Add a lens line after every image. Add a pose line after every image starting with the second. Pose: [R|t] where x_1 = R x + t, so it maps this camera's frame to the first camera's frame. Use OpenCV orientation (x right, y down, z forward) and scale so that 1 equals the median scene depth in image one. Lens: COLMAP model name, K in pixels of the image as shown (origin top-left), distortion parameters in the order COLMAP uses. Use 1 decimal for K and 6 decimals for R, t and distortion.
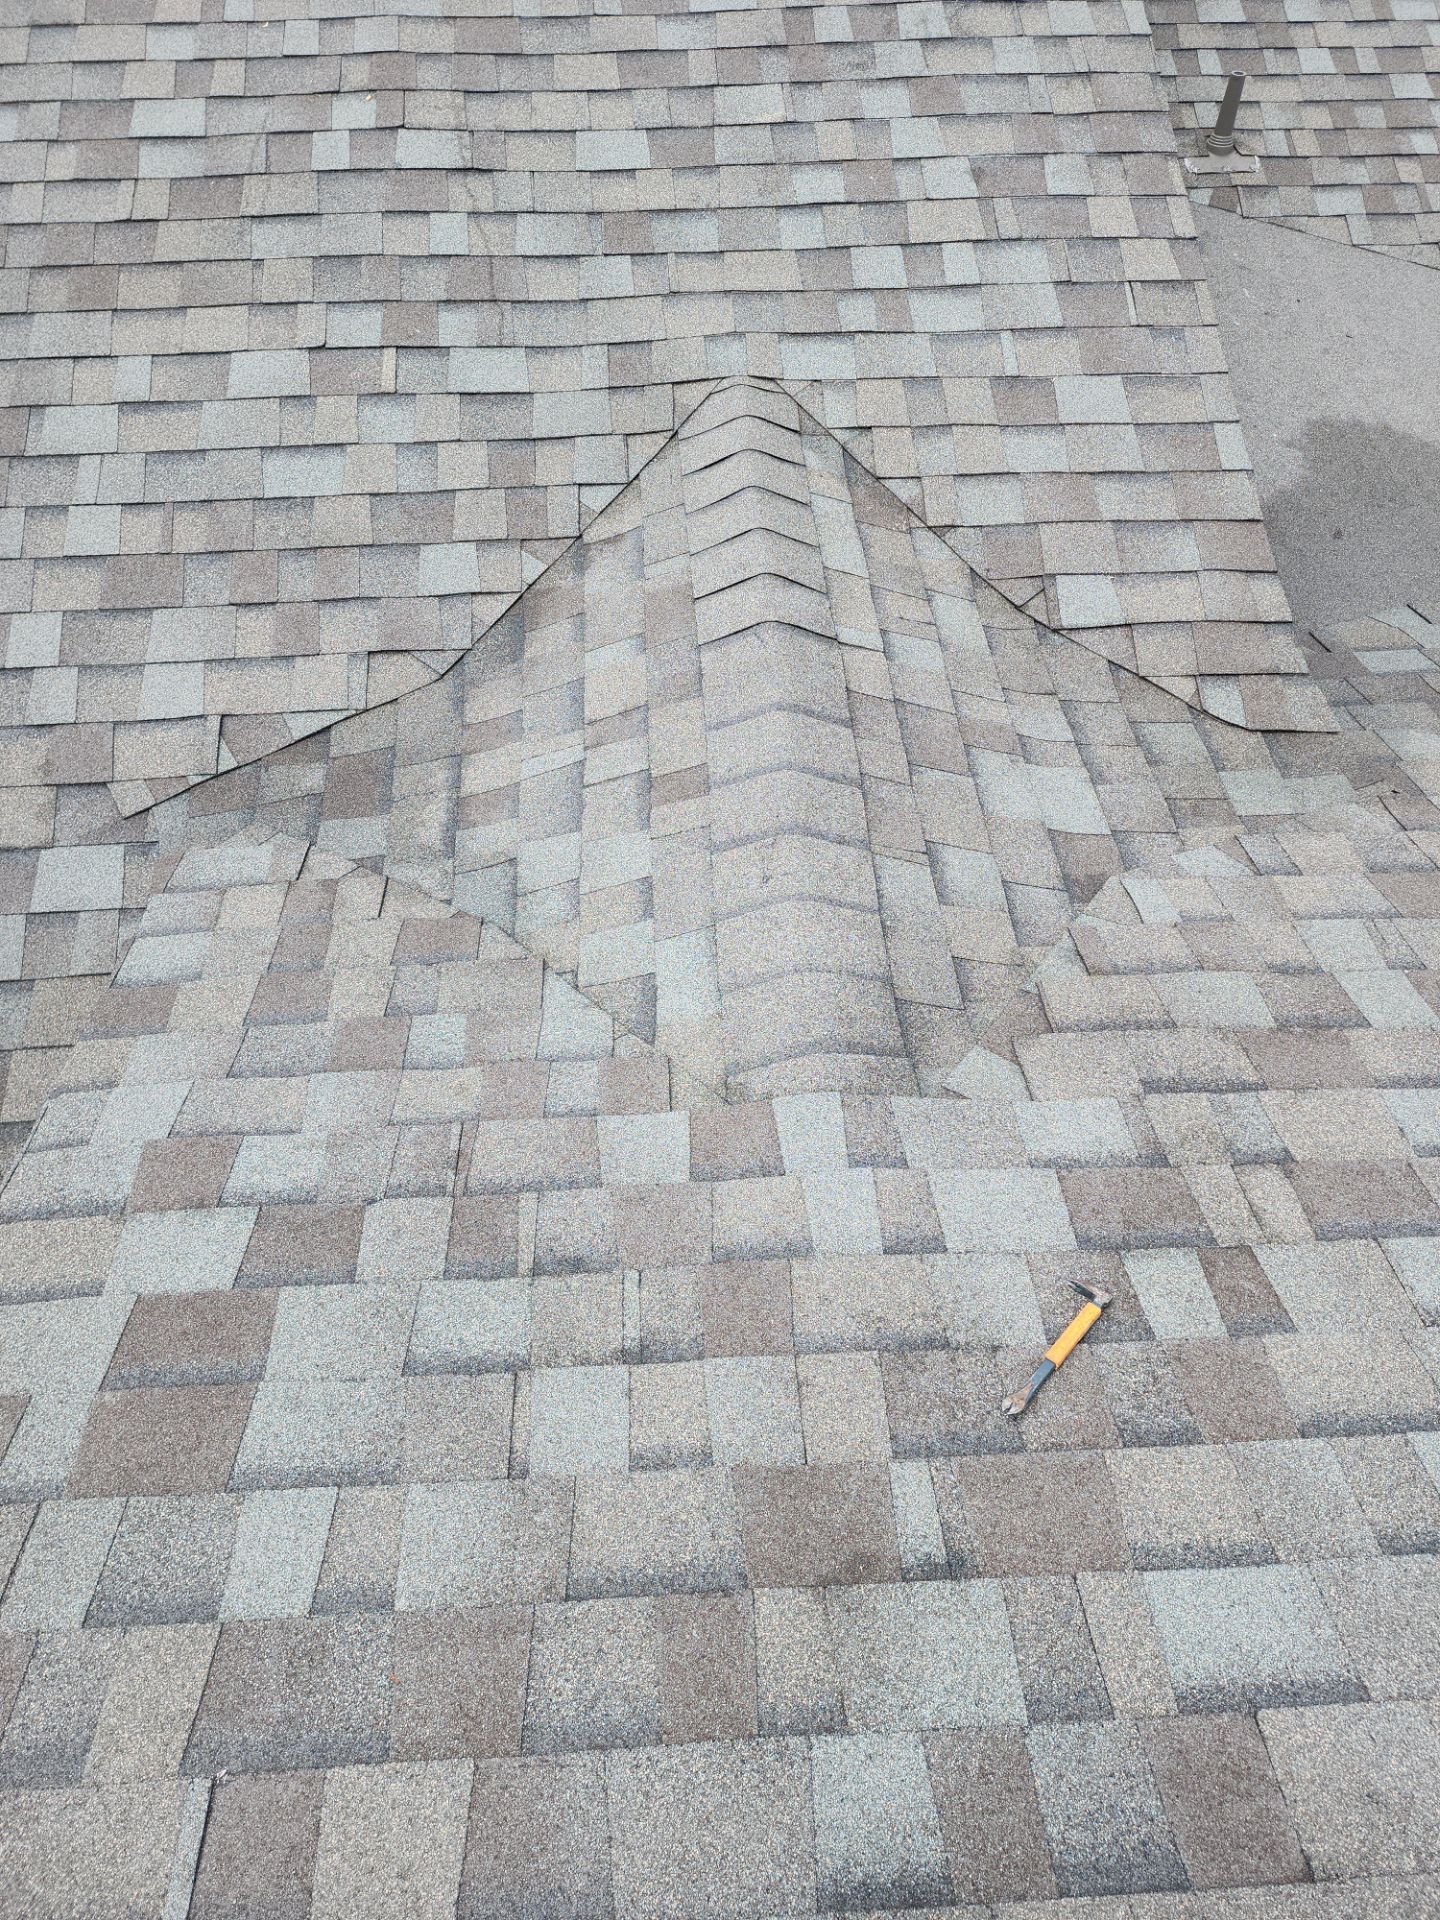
lens RADIAL K [[1269.0, 0, 703.9], [0, 1269.0, 980.9], [0, 0, 1]] dist [0.085861, -0.069609]
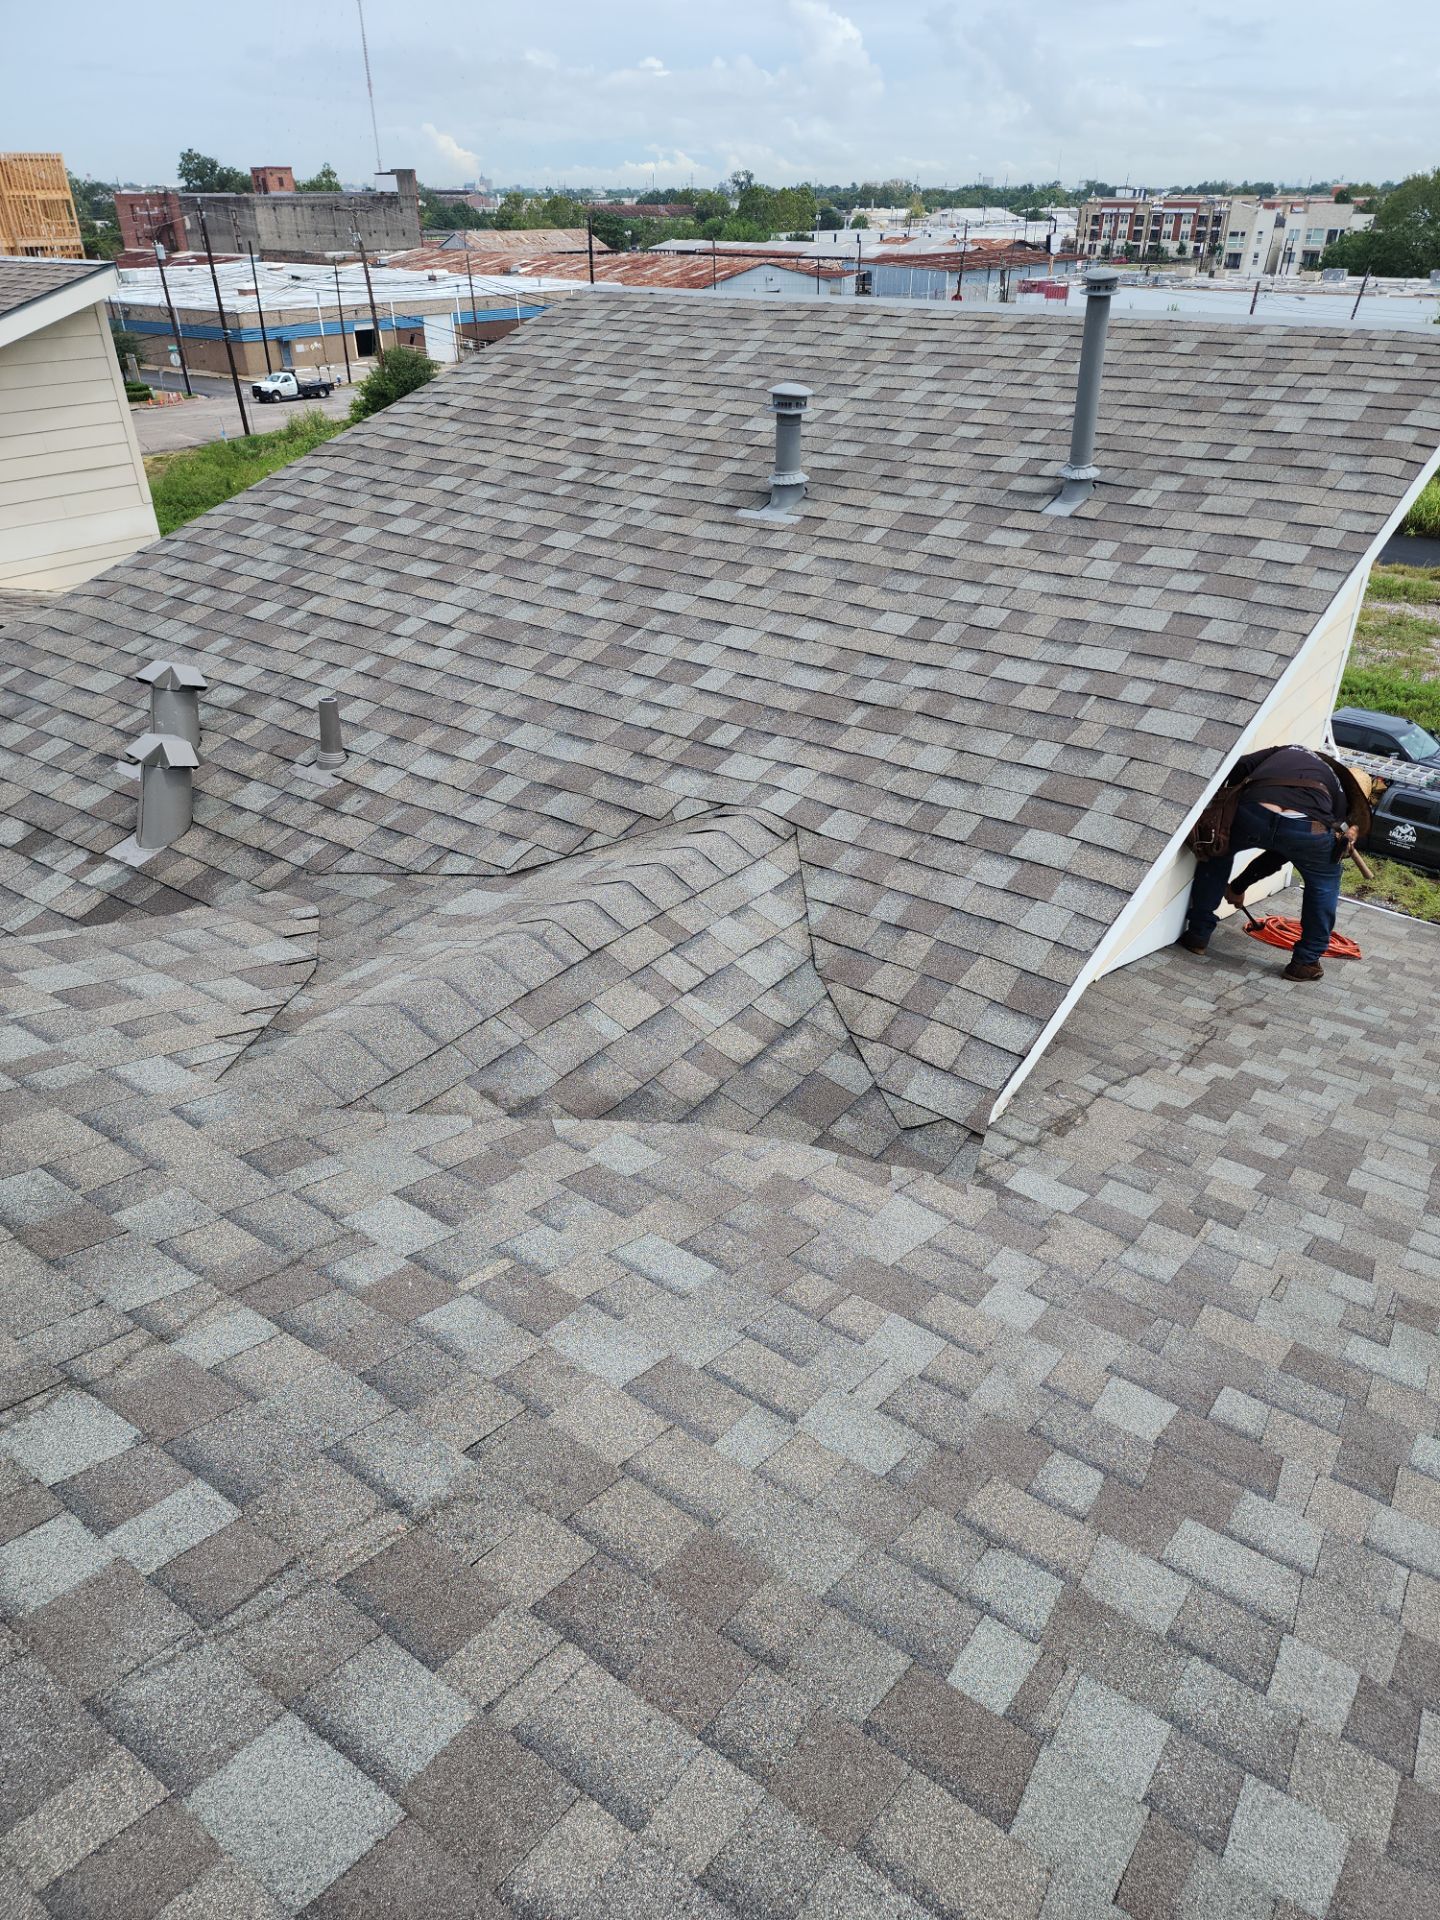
lens RADIAL K [[1269.0, 0, 742.4], [0, 1269.0, 982.6], [0, 0, 1]] dist [0.085861, -0.069609]
pose [[-0.778231, -0.335922, 0.530578, -0.758928], [0.501717, 0.175535, 0.847034, -1.150207], [-0.377673, 0.925388, 0.031931, 0.813546]]
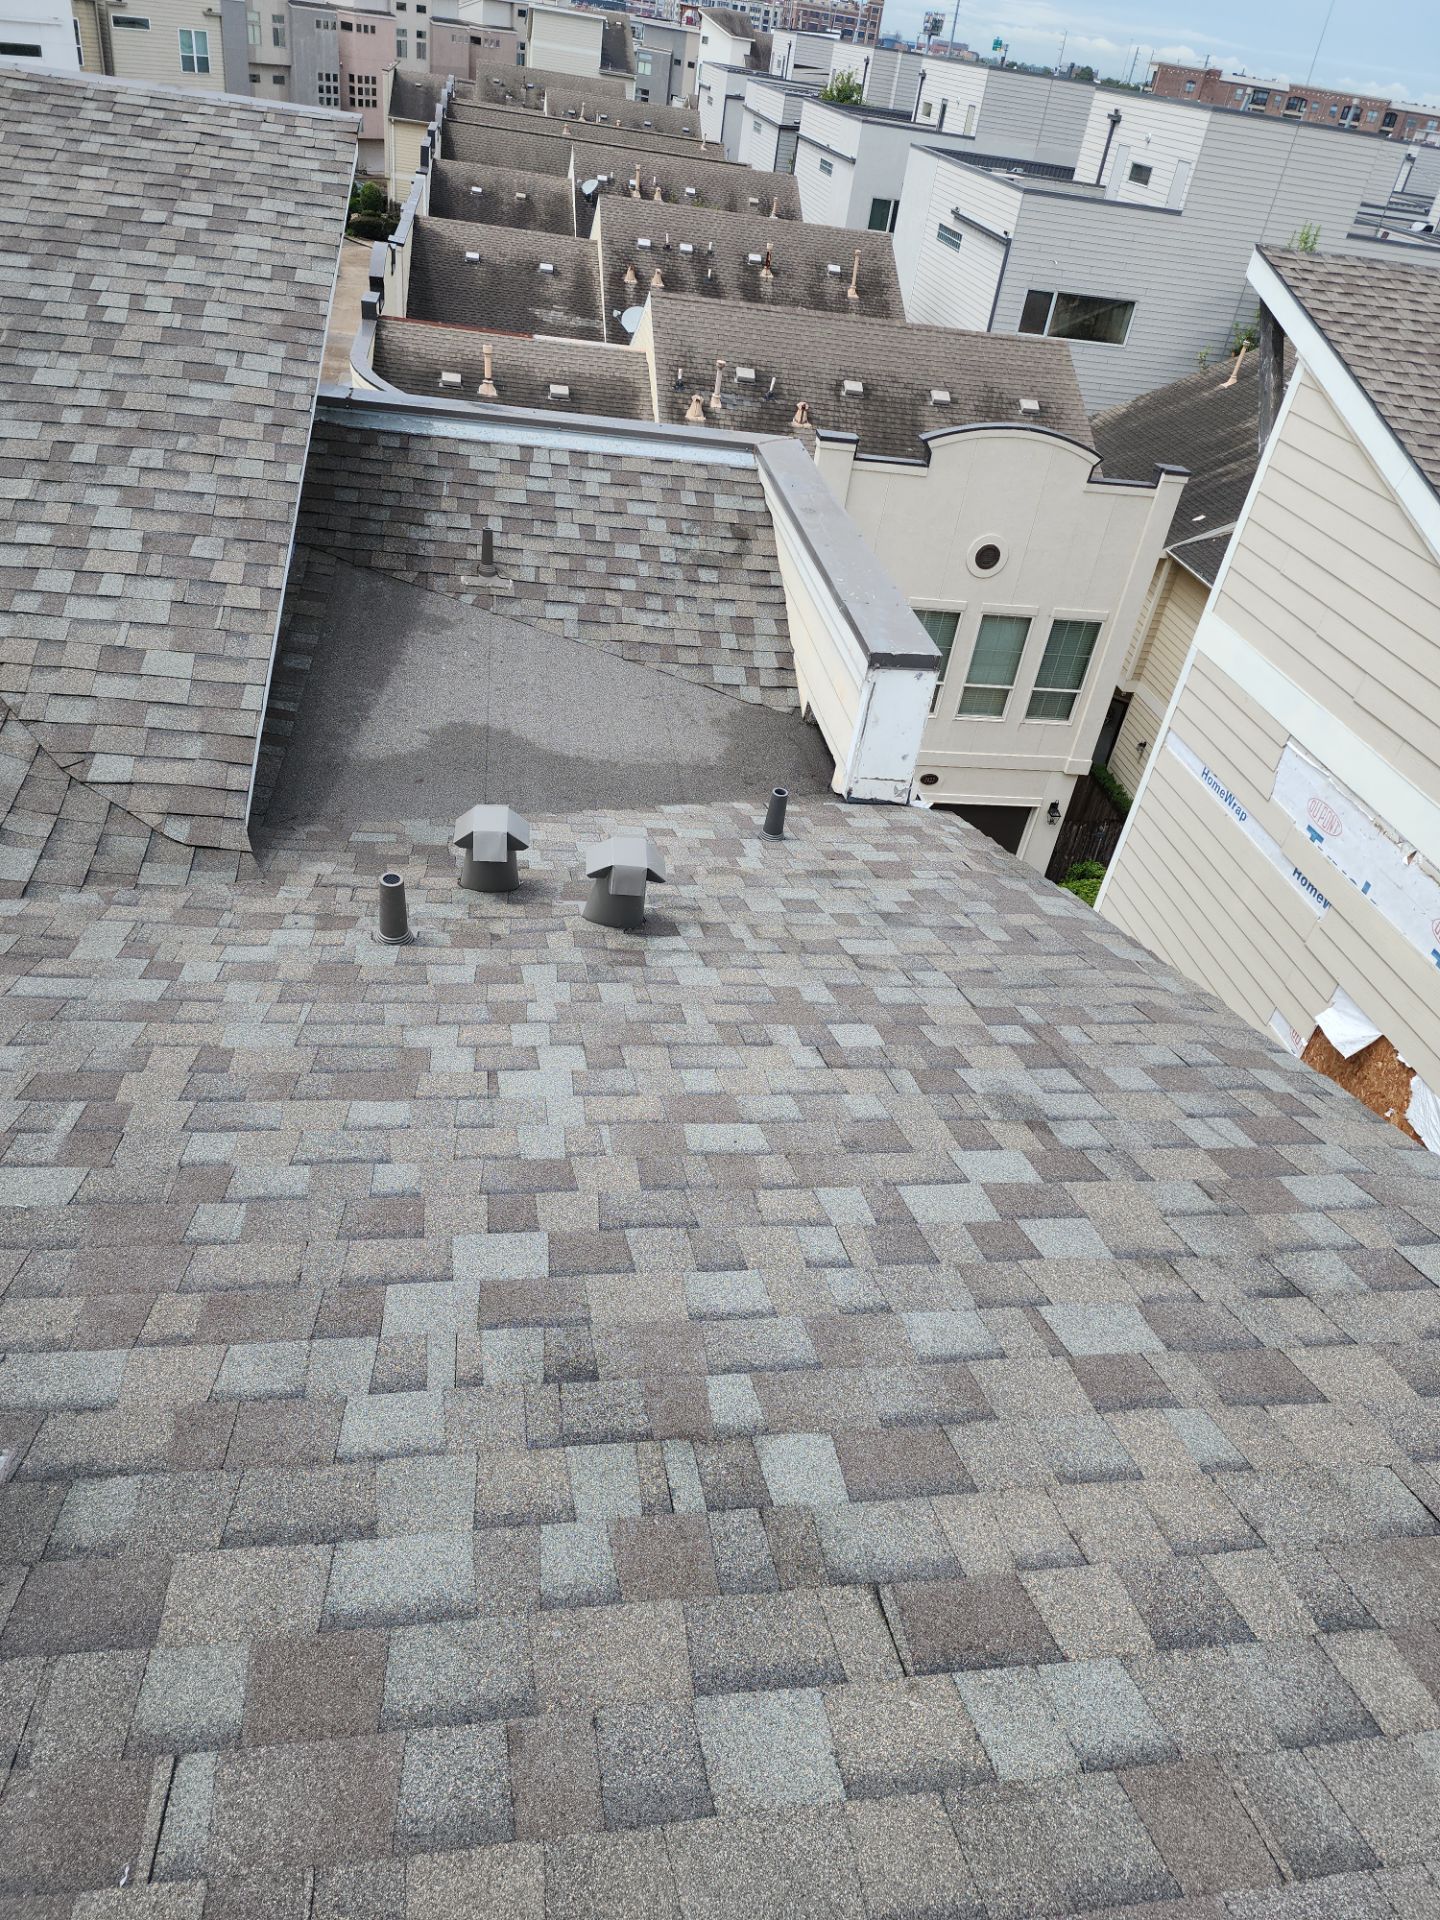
lens RADIAL K [[1269.0, 0, 725.8], [0, 1269.0, 969.6], [0, 0, 1]] dist [0.085861, -0.069609]
pose [[0.987748, 0.048488, 0.148333, 0.811042], [-0.002552, 0.955397, -0.295312, 0.393778], [-0.156036, 0.291316, 0.943816, -0.512293]]
